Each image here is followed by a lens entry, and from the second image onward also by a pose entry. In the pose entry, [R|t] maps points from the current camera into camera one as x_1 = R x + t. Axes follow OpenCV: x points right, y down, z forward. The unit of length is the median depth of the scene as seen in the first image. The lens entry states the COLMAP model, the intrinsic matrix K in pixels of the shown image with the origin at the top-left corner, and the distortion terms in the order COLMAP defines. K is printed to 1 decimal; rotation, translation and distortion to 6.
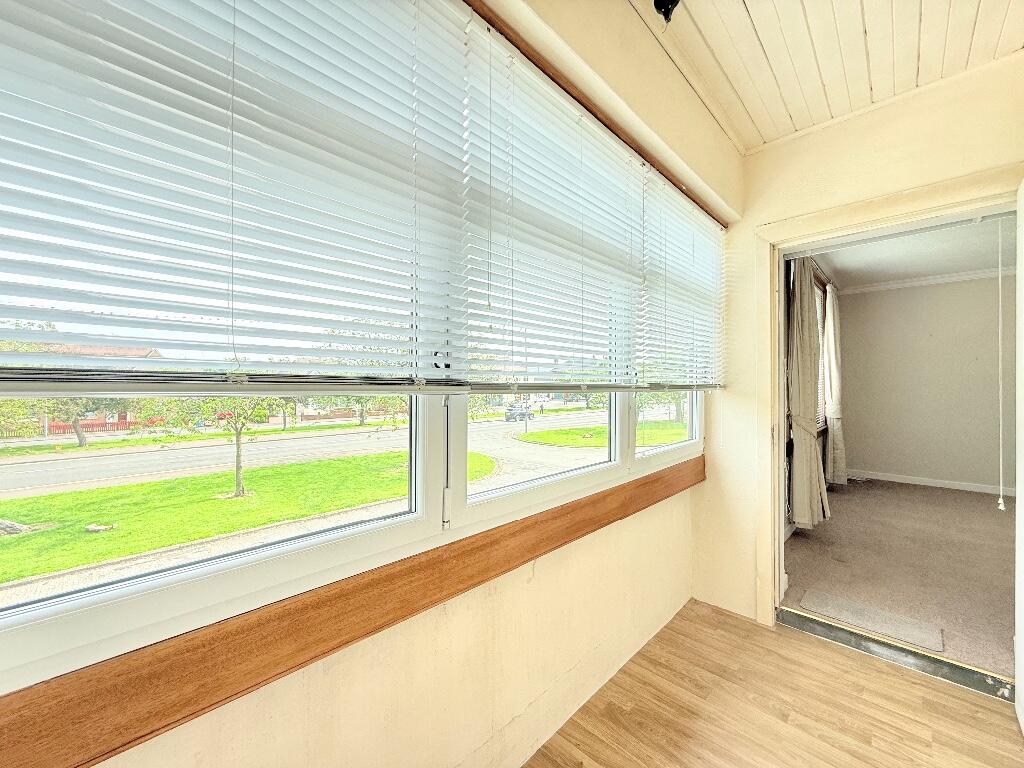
lens RADIAL K [[408.4, 0, 510.4], [0, 408.4, 384.8], [0, 0, 1]] dist [0.001884, 0.000661]
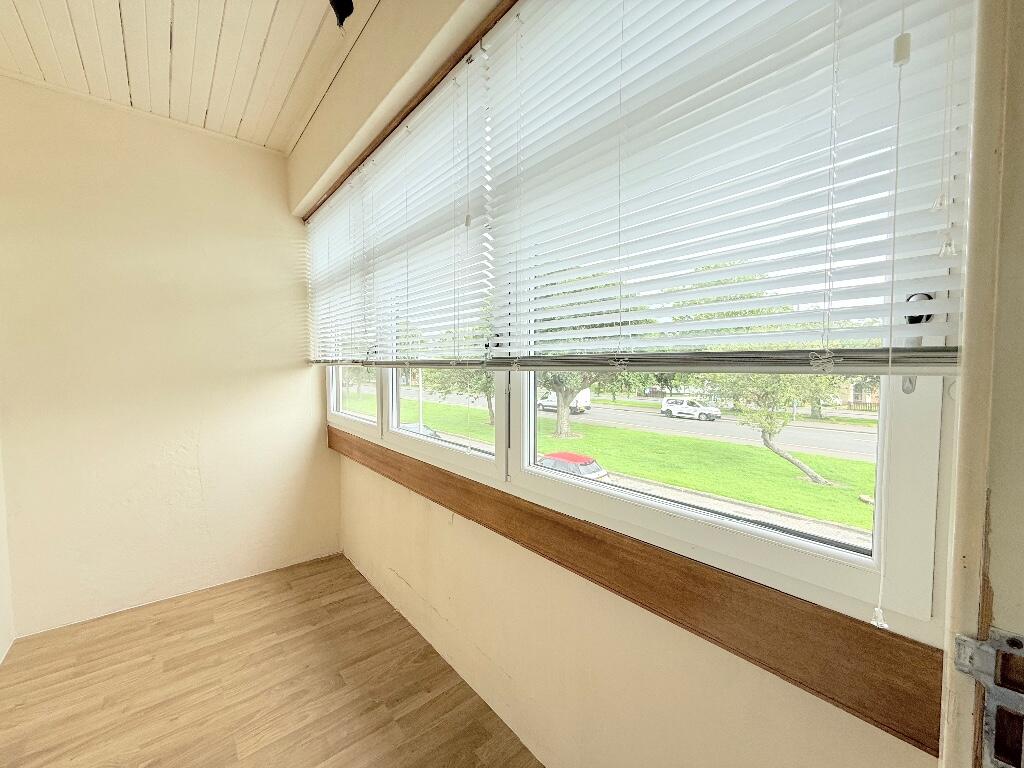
lens RADIAL K [[408.4, 0, 510.4], [0, 408.4, 384.8], [0, 0, 1]] dist [0.001884, 0.000661]
pose [[-0.085409, 0.040085, -0.995539, 1.135901], [0.003076, 0.999196, 0.039969, 0.017177], [0.996341, 0.000352, -0.085464, 1.196532]]
